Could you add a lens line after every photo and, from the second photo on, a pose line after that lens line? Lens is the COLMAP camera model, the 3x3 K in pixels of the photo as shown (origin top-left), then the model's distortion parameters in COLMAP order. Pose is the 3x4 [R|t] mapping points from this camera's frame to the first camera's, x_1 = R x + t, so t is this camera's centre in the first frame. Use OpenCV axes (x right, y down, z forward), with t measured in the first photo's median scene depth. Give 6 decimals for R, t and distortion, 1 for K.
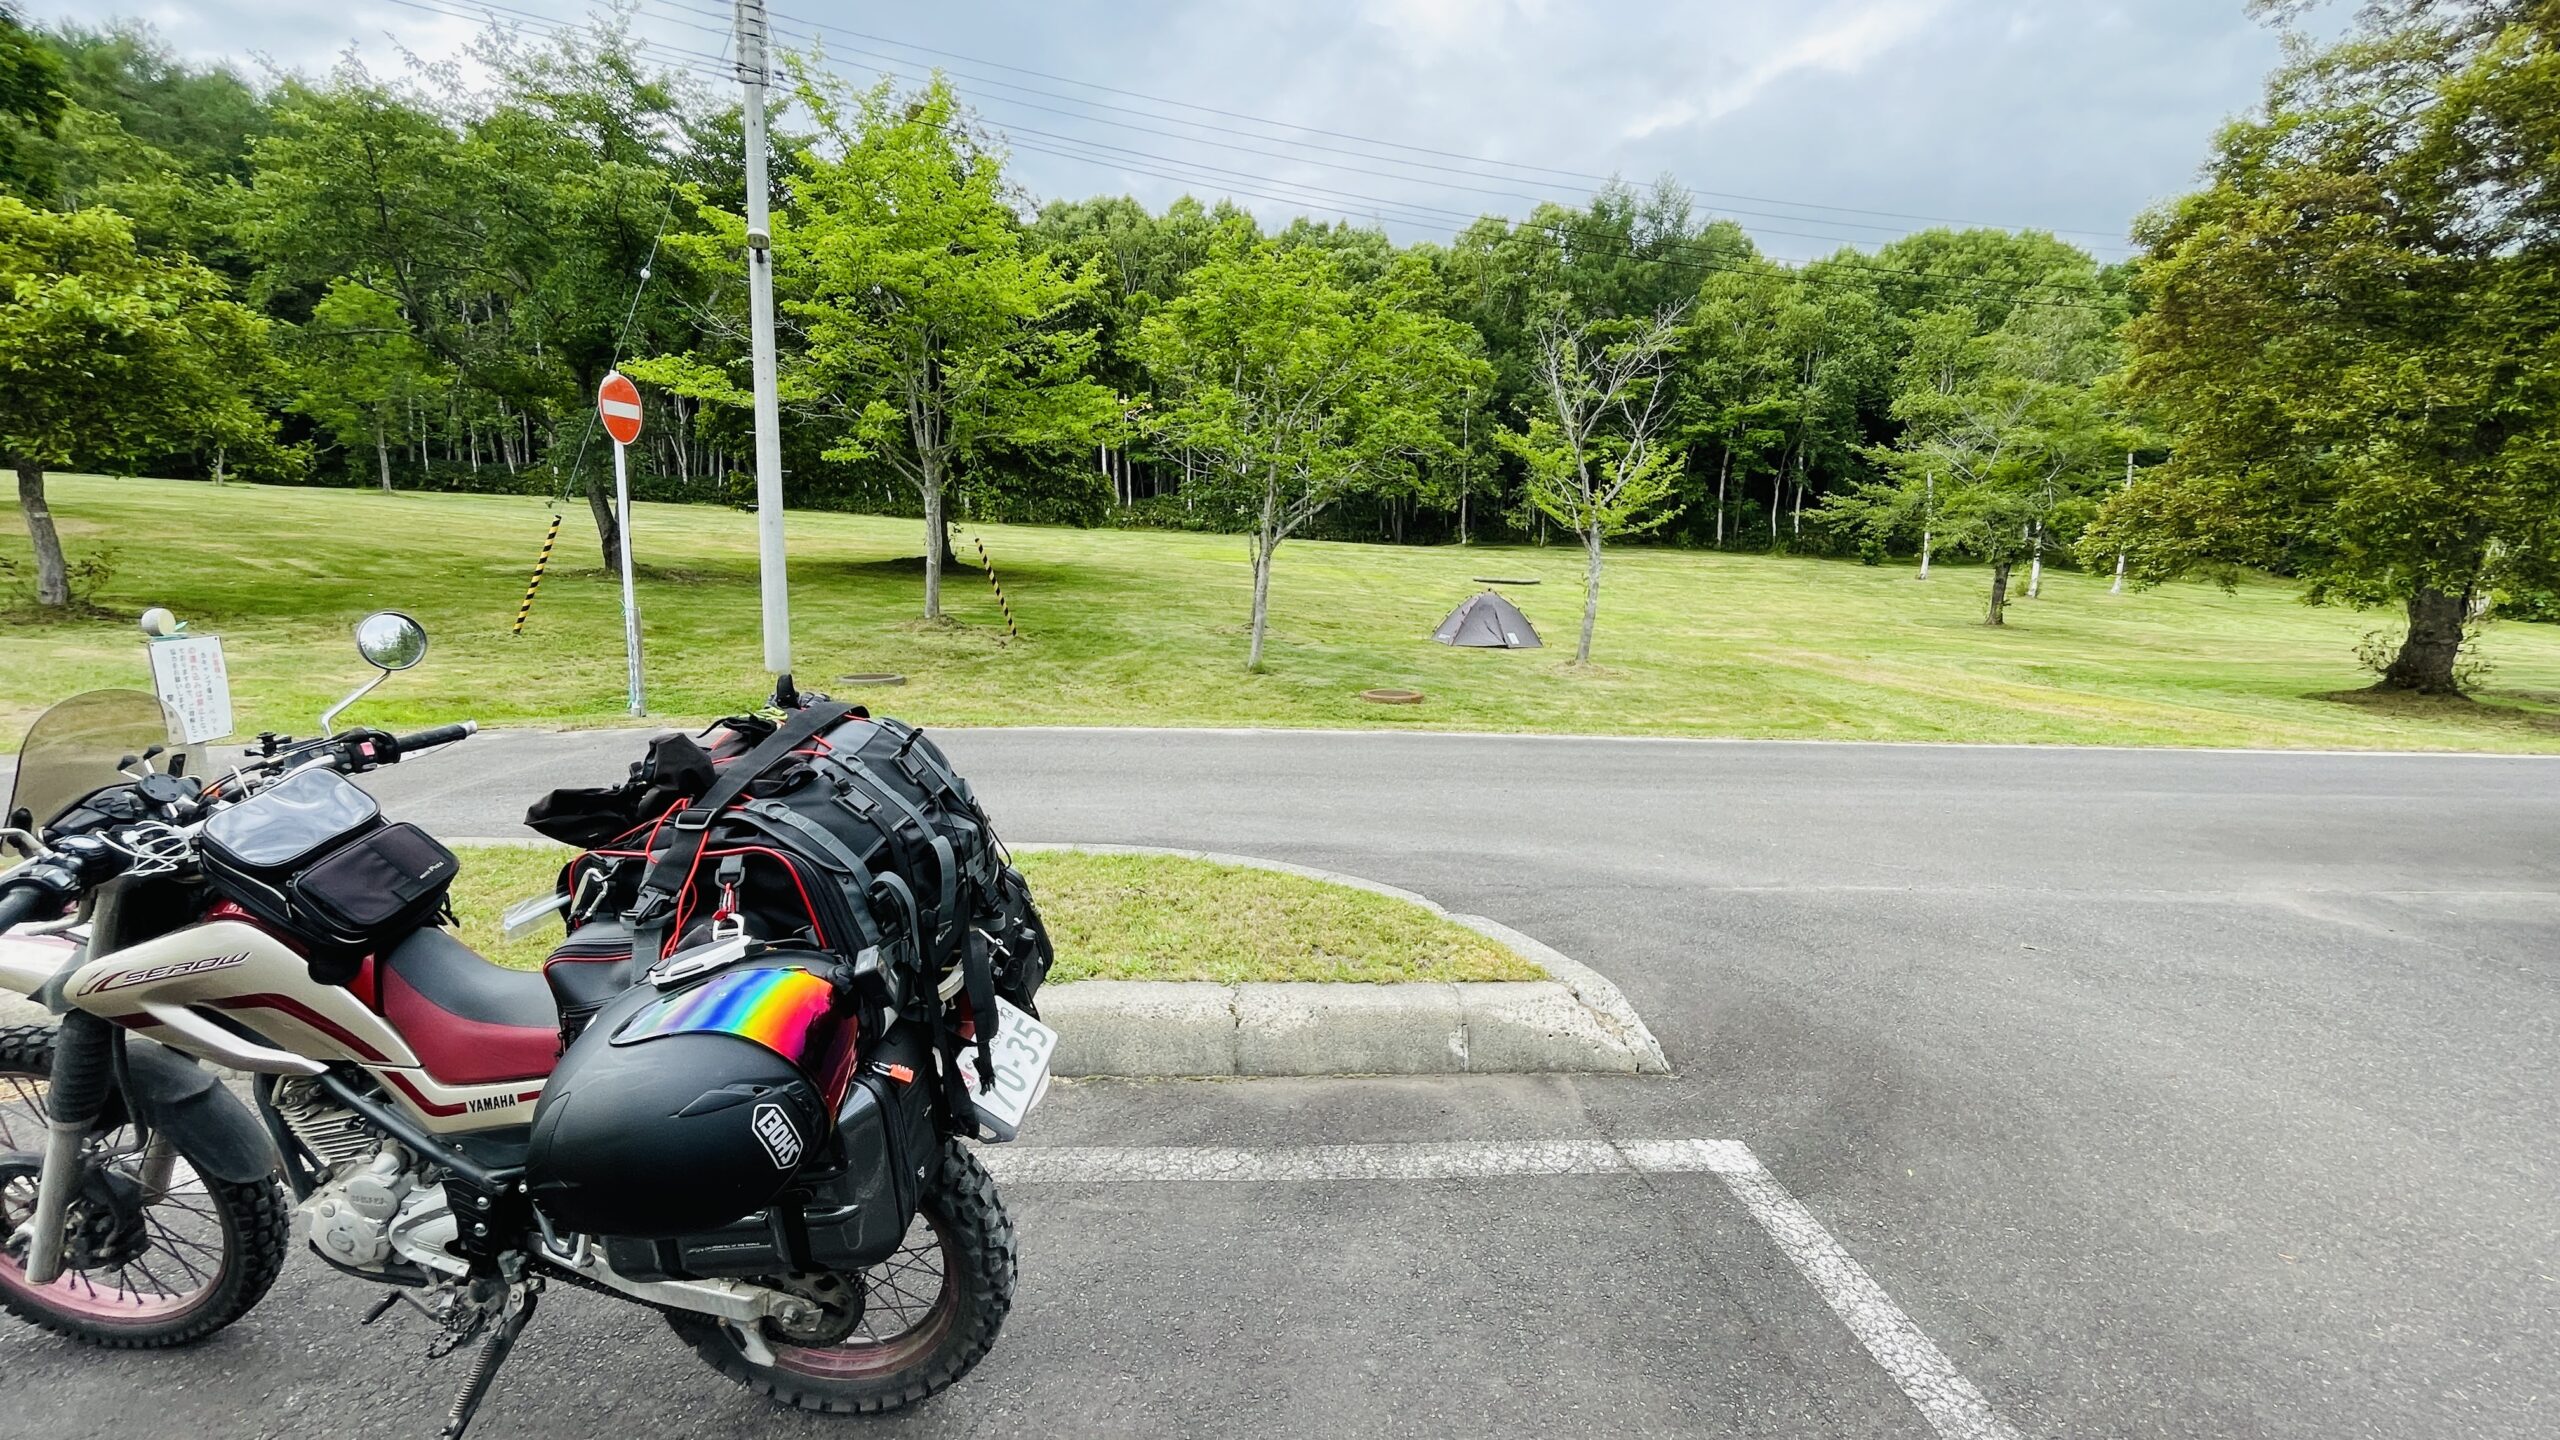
lens RADIAL K [[1064.6, 0, 1280.0], [0, 1064.6, 720.0], [0, 0, 1]] dist [-0.000780, -0.000213]
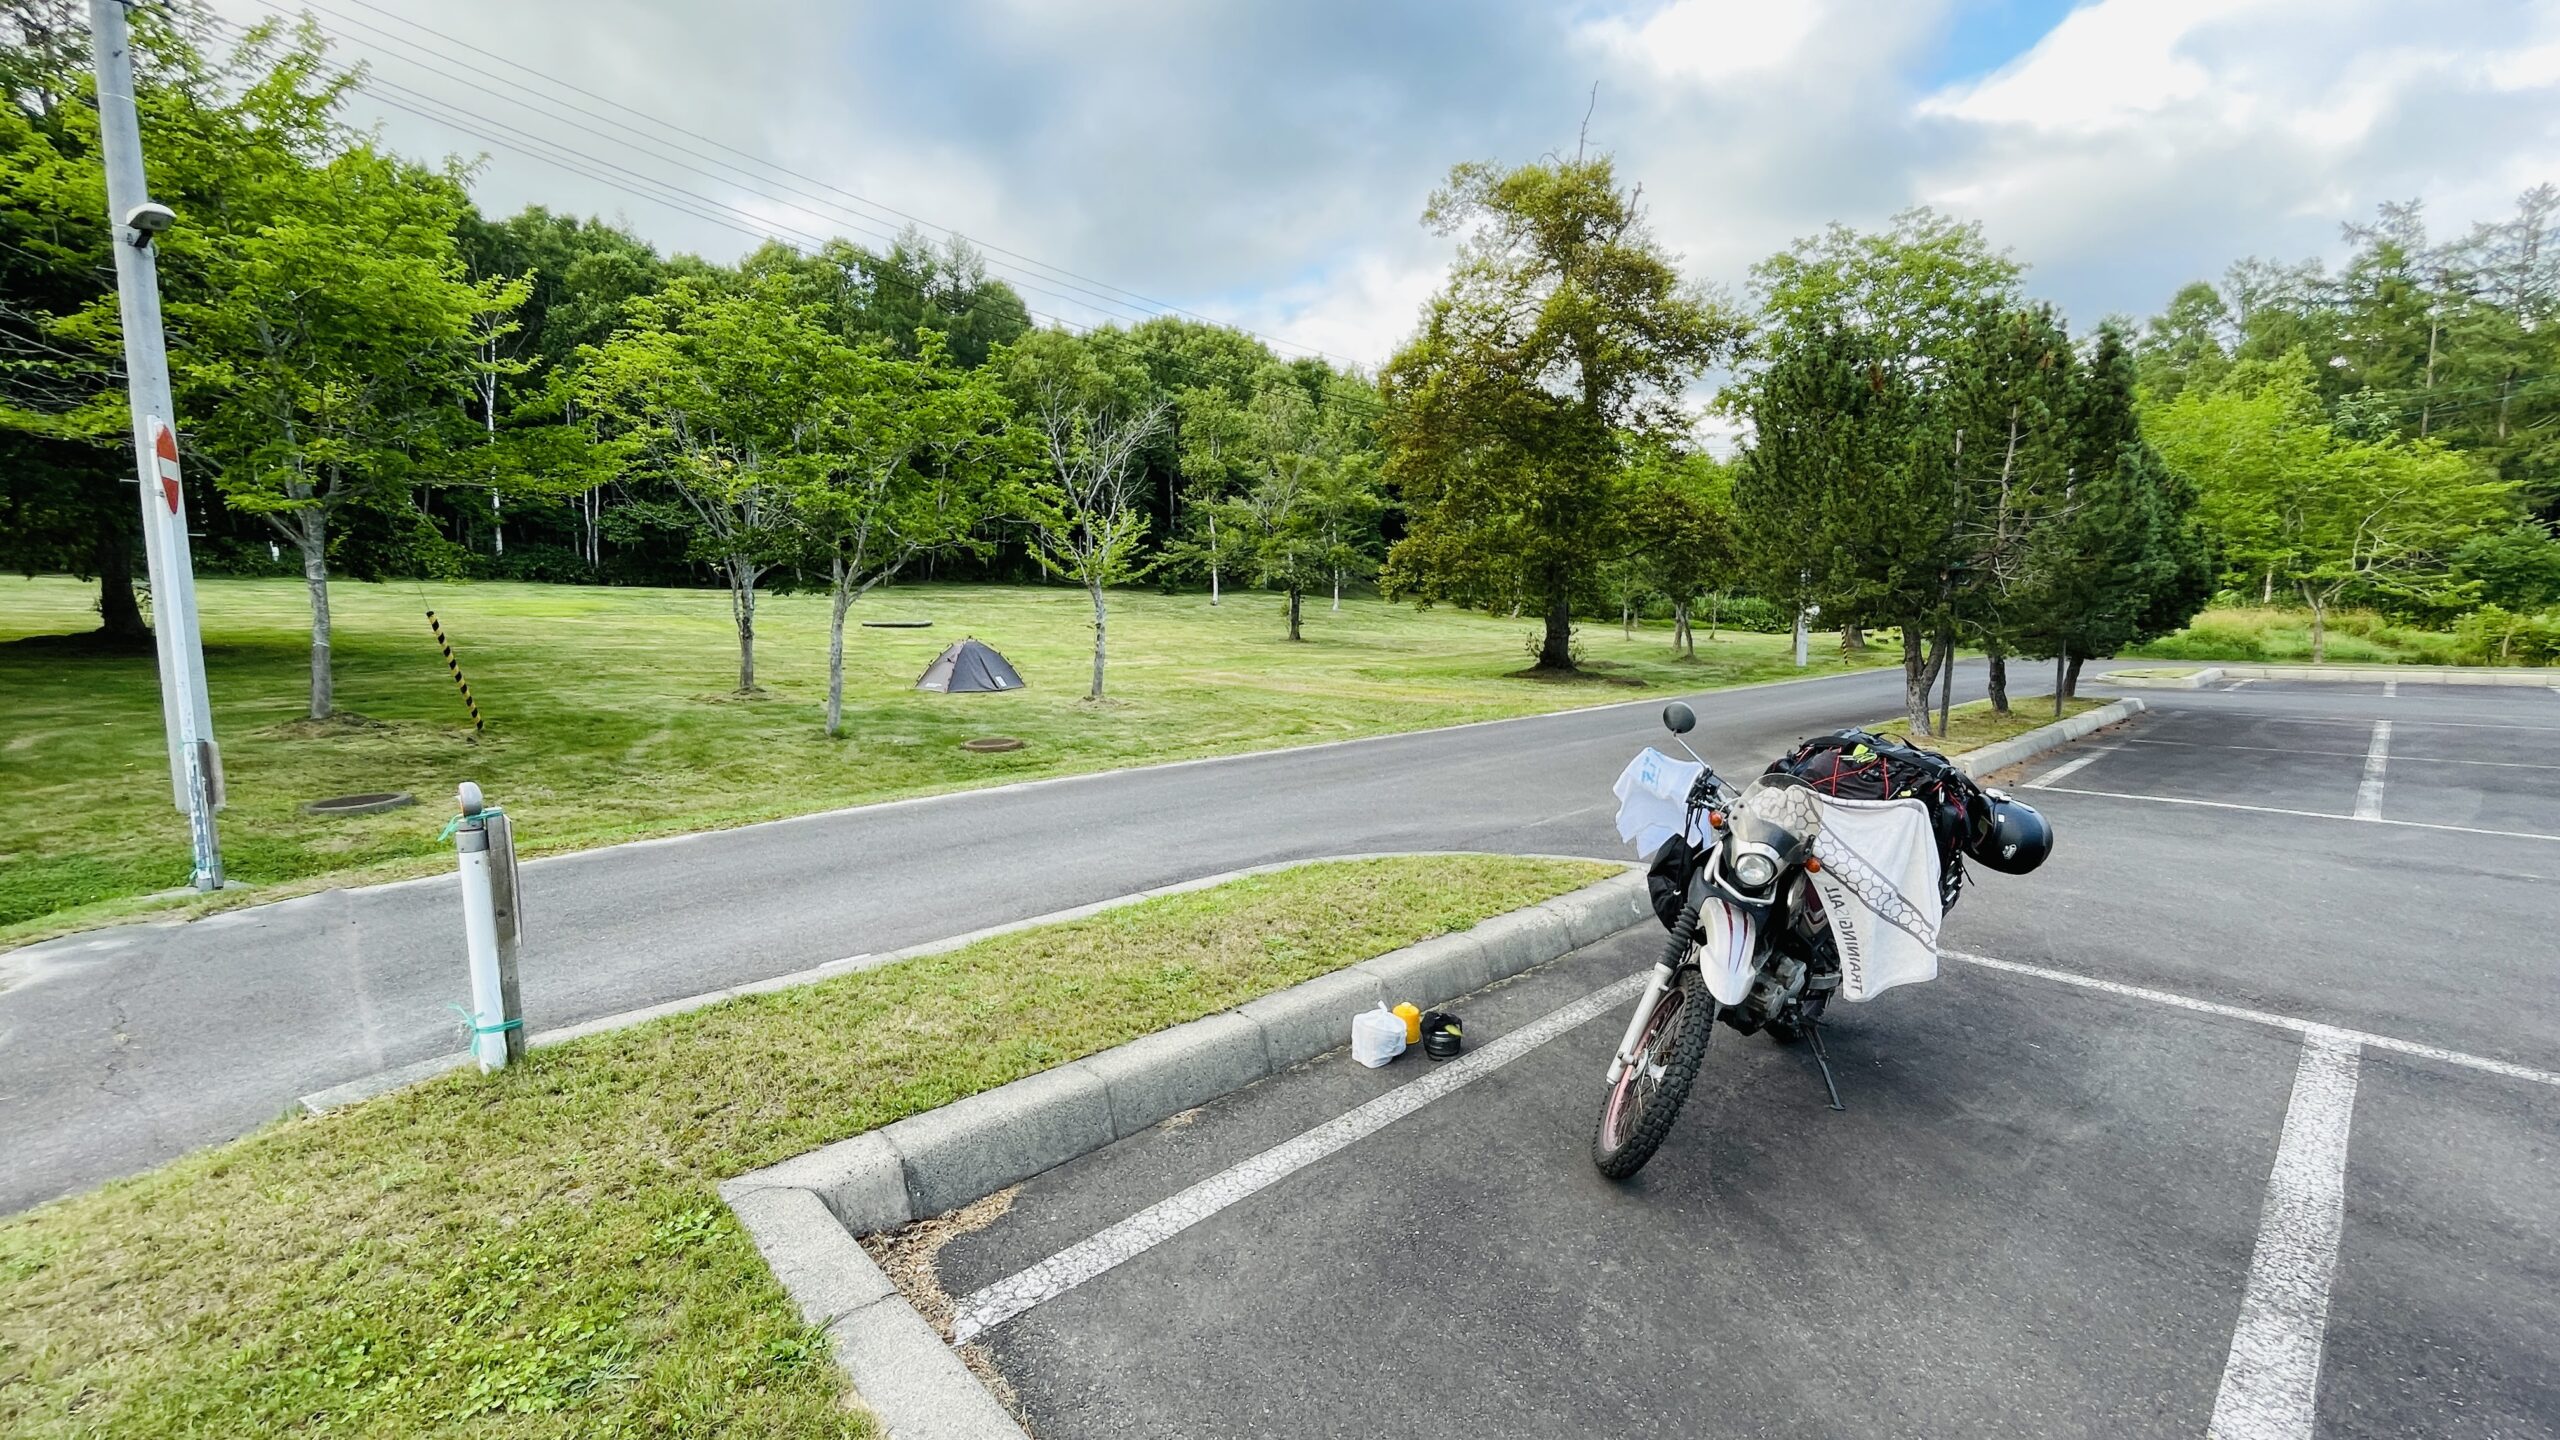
lens RADIAL K [[1064.6, 0, 1280.0], [0, 1064.6, 720.0], [0, 0, 1]] dist [-0.000780, -0.000213]
pose [[0.787419, -0.100290, 0.608205, -0.150907], [0.118288, 0.992923, 0.010586, -0.009371], [-0.604962, 0.063608, 0.793709, -0.010507]]
